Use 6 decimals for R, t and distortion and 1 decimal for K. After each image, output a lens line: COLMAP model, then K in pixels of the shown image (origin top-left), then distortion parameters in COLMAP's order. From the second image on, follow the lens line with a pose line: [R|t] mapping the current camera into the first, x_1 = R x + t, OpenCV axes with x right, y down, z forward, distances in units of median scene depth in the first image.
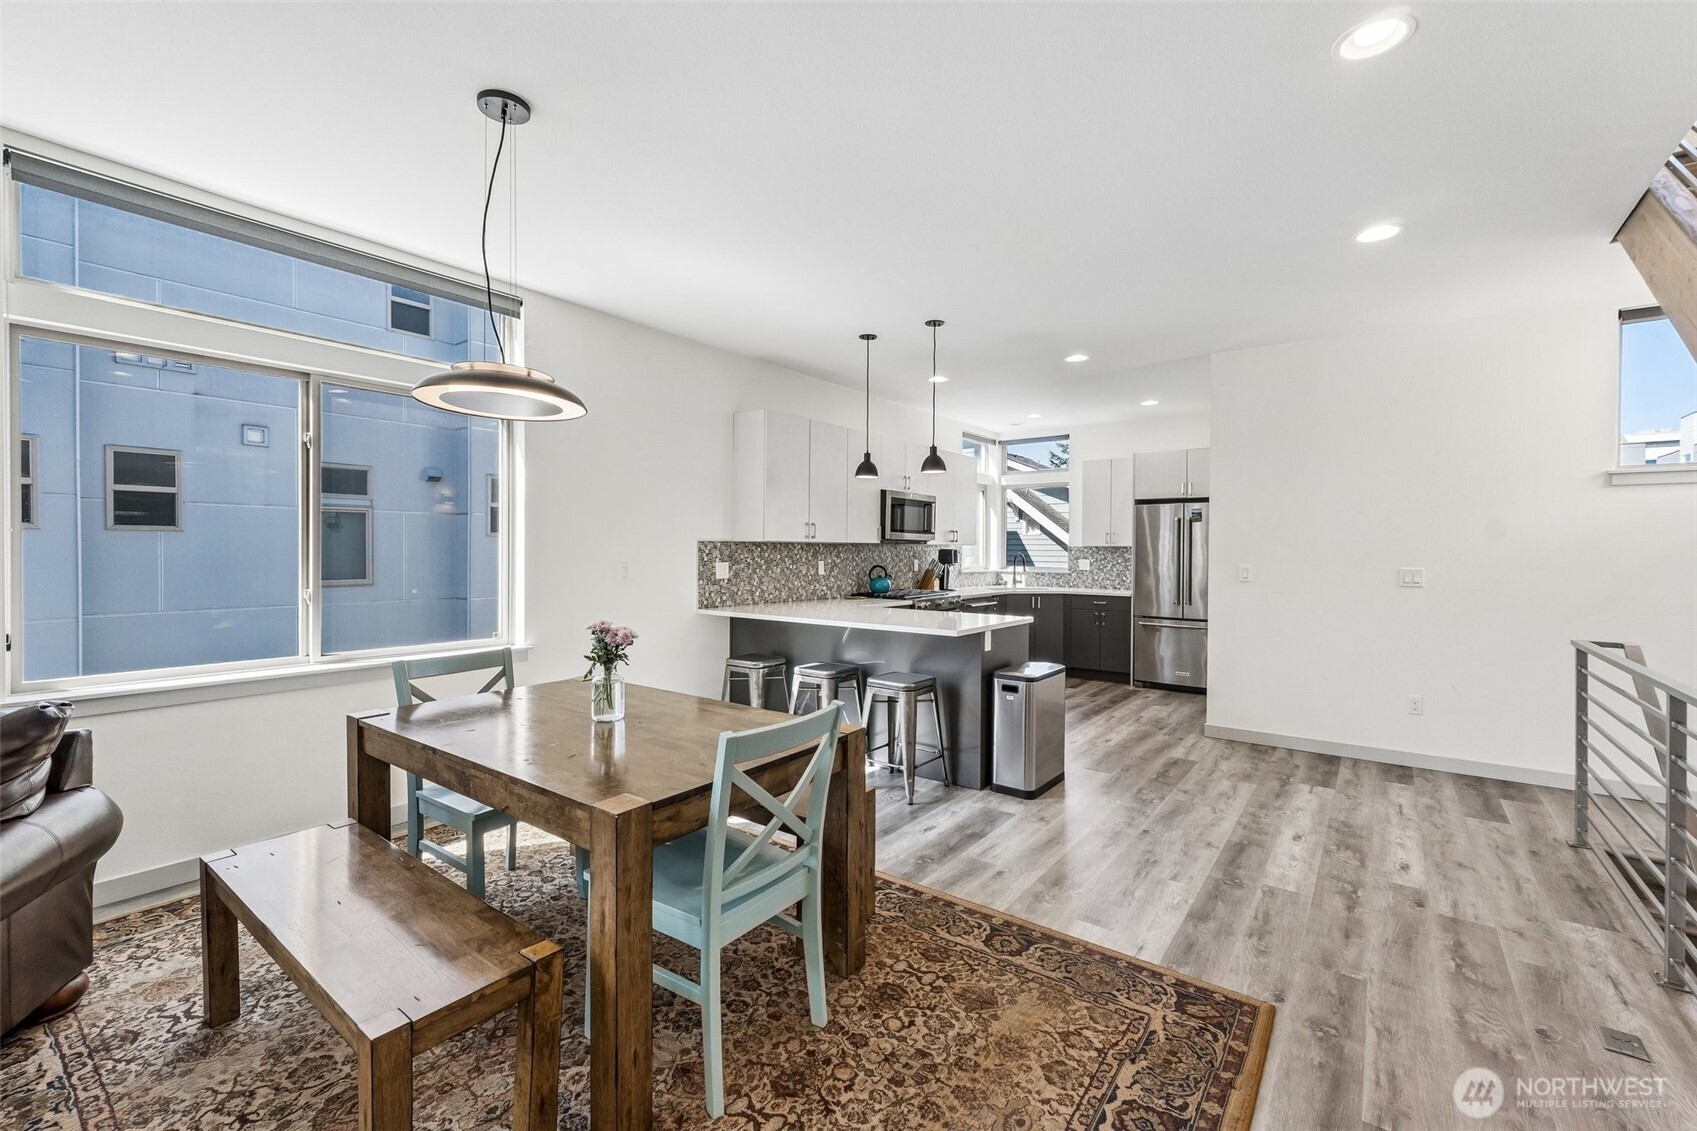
lens RADIAL K [[712.0, 0, 865.5], [0, 712.0, 550.5], [0, 0, 1]] dist [0.002532, -0.002293]
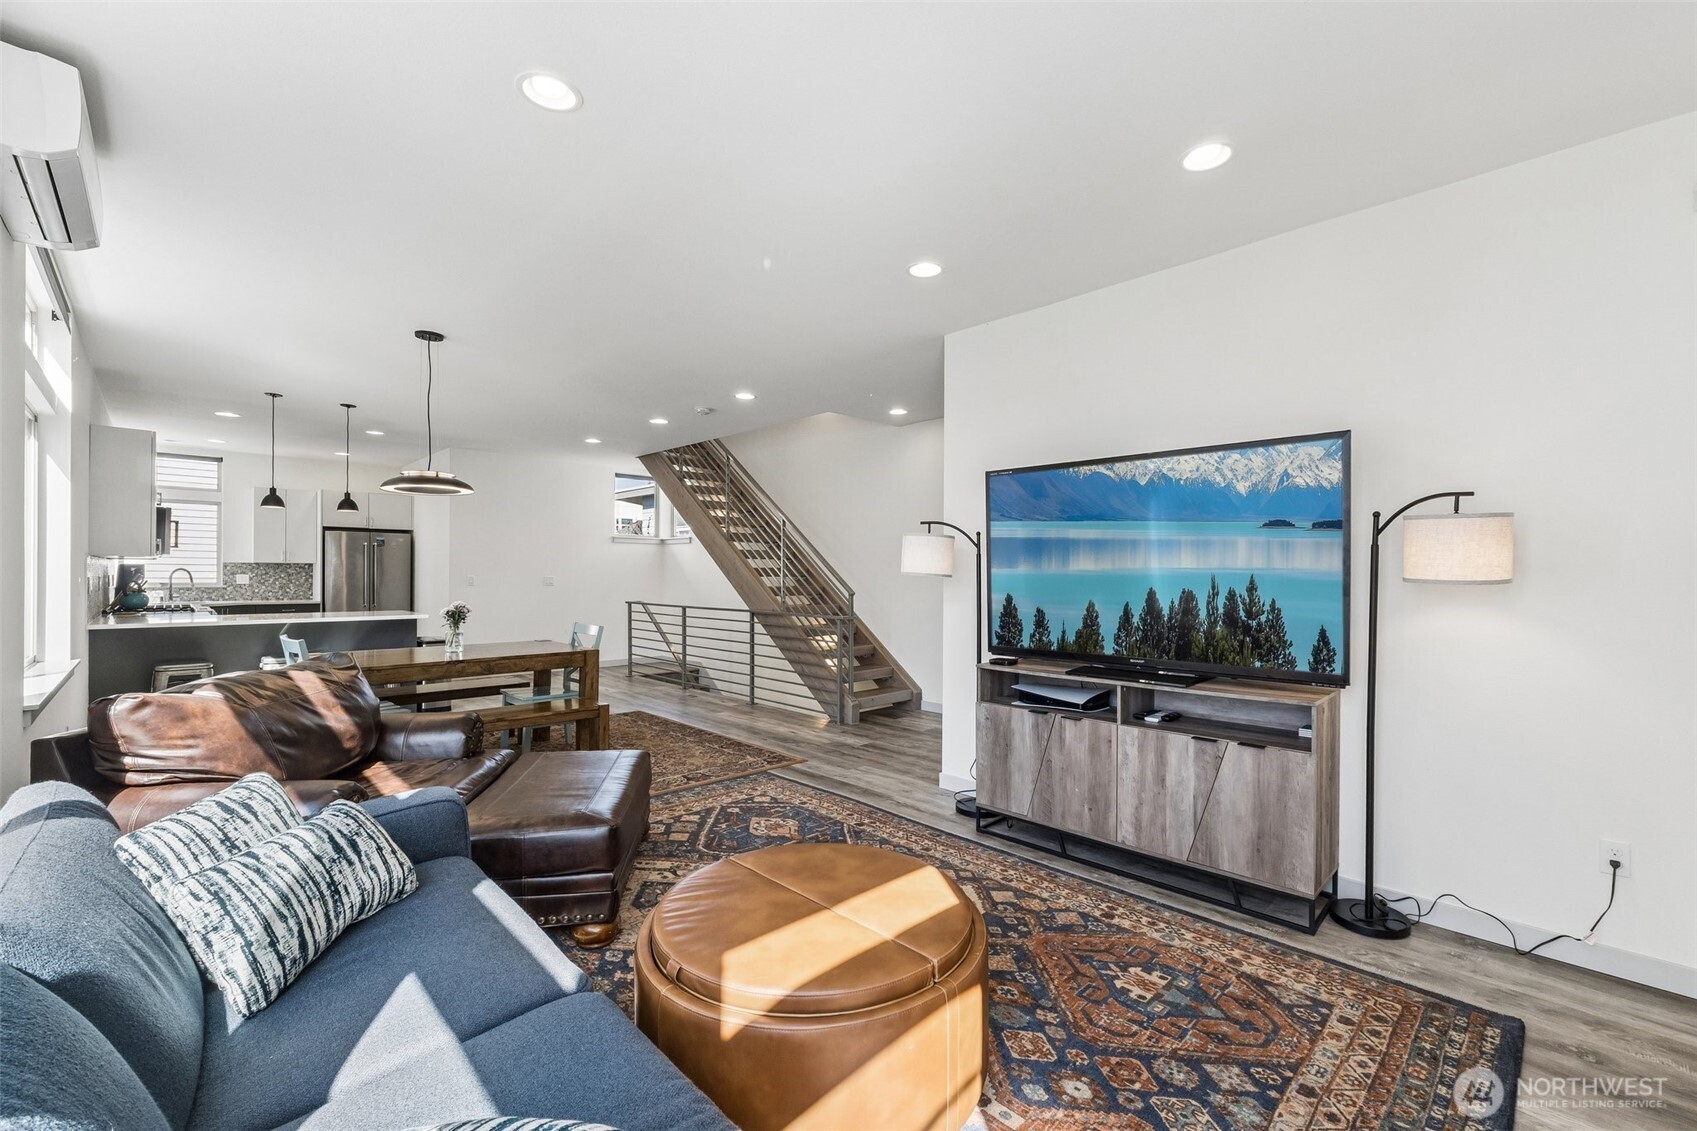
lens RADIAL K [[712.0, 0, 857.2], [0, 712.0, 574.9], [0, 0, 1]] dist [0.002532, -0.002293]
pose [[0.166732, -0.006918, 0.985978, -1.500718], [-0.004673, 0.999959, 0.007806, 0.000414], [-0.985991, -0.005909, 0.166693, -0.305804]]
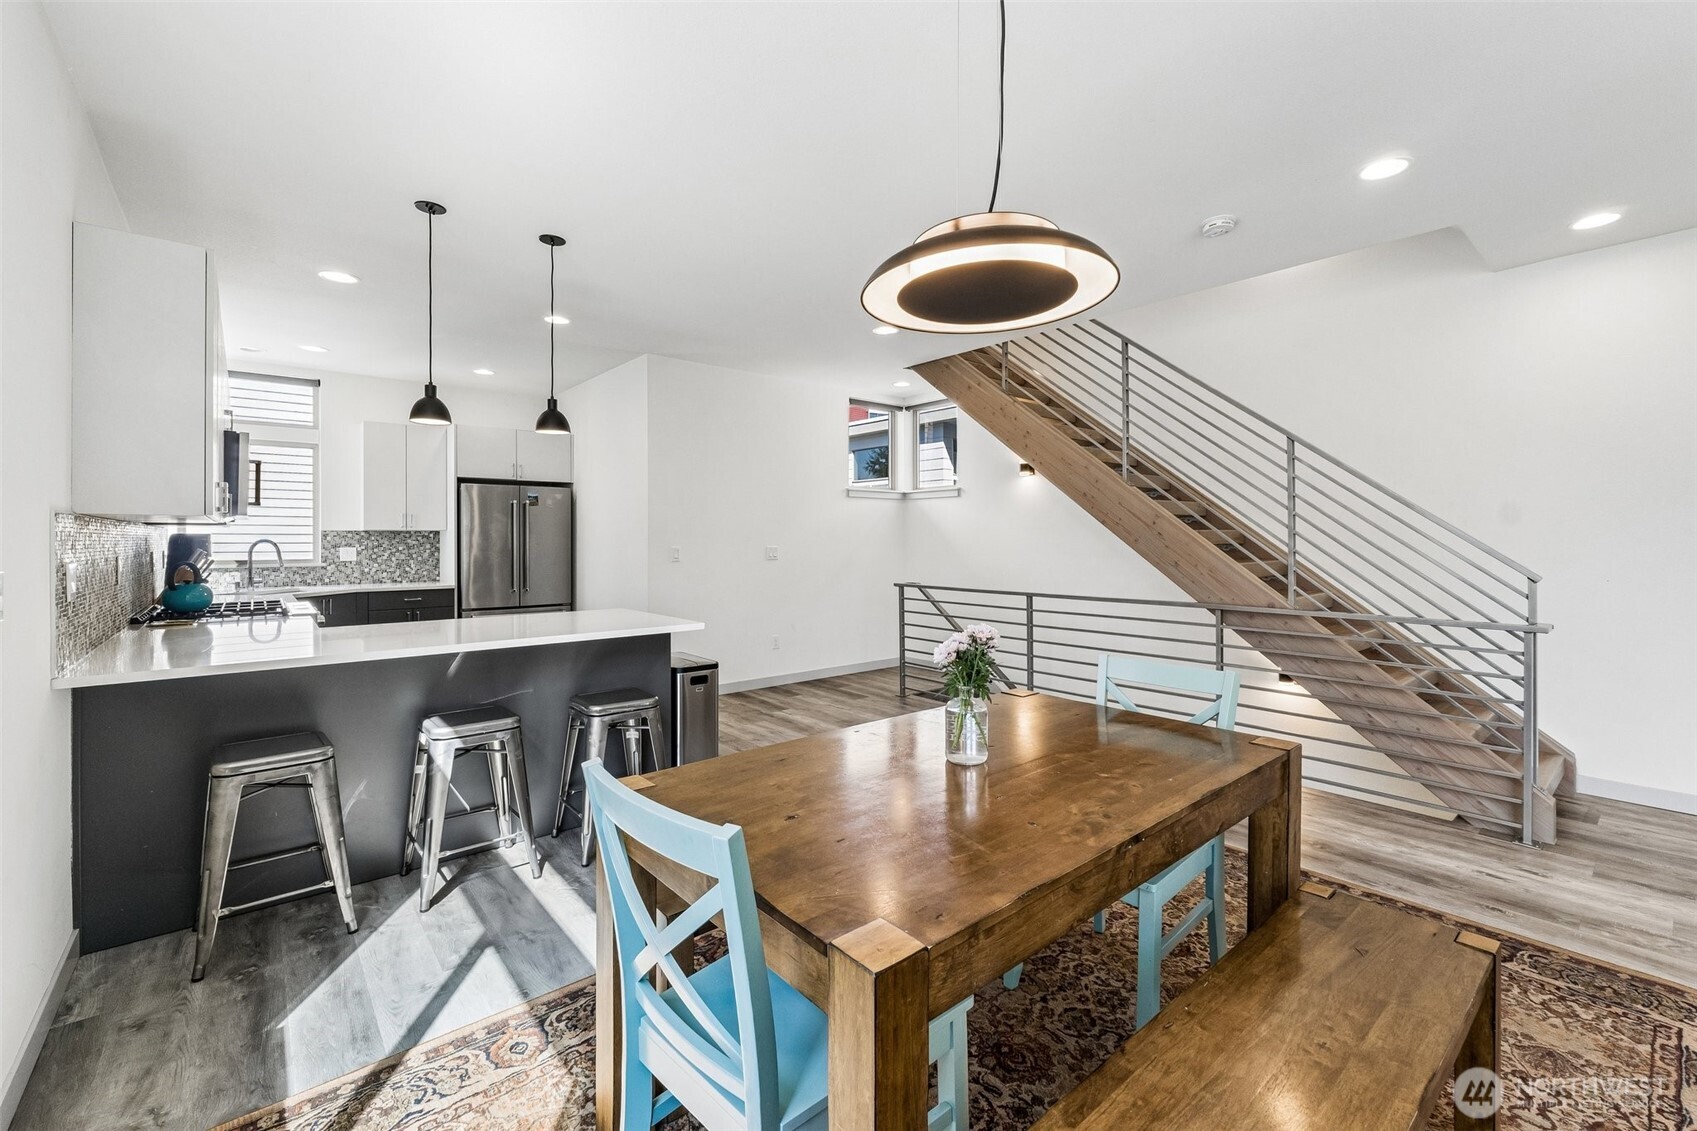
lens RADIAL K [[712.0, 0, 863.7], [0, 712.0, 536.9], [0, 0, 1]] dist [0.002532, -0.002293]
pose [[0.225516, -0.003948, 0.974231, -0.772996], [0.003686, 0.999988, 0.003199, 0.002421], [-0.974233, 0.002870, 0.225528, 0.663936]]
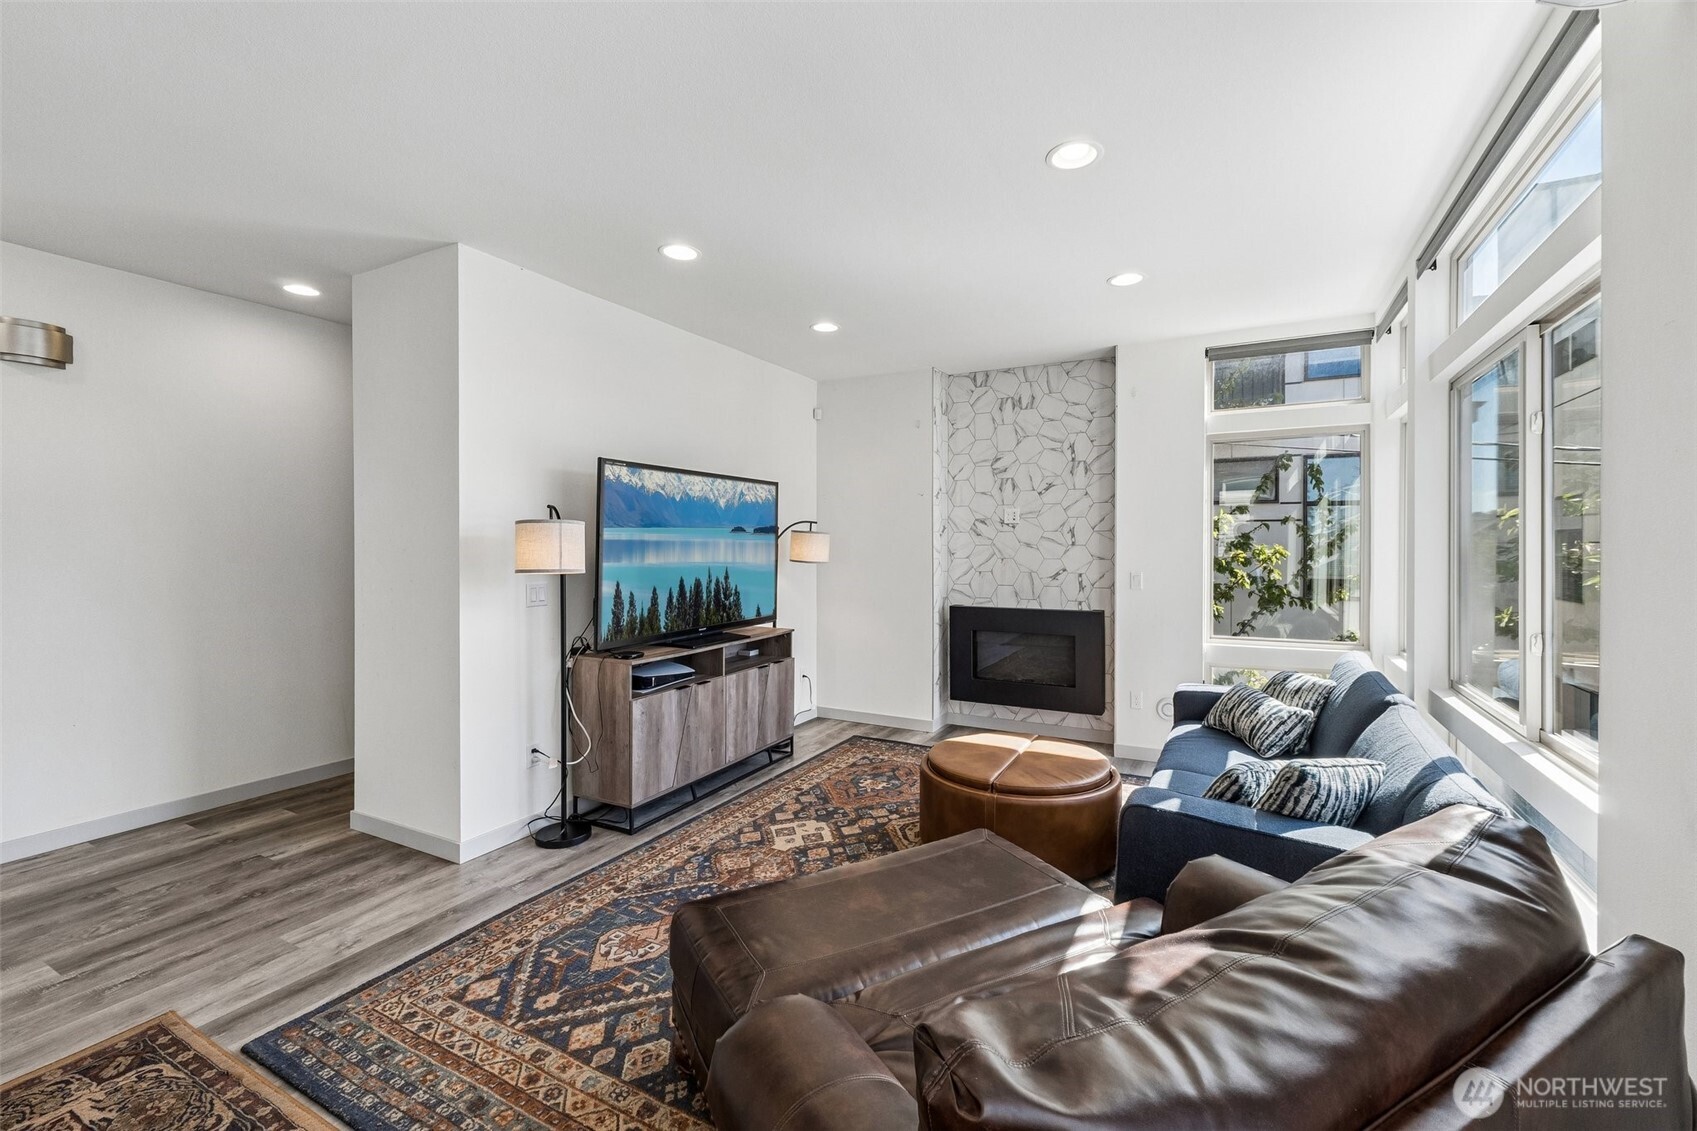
lens RADIAL K [[712.0, 0, 863.5], [0, 712.0, 546.4], [0, 0, 1]] dist [0.002532, -0.002293]
pose [[-0.988771, -0.005008, -0.149353, -0.587618], [-0.005384, 0.999983, 0.002111, -0.029430], [0.149340, 0.002891, -0.988782, 0.770676]]
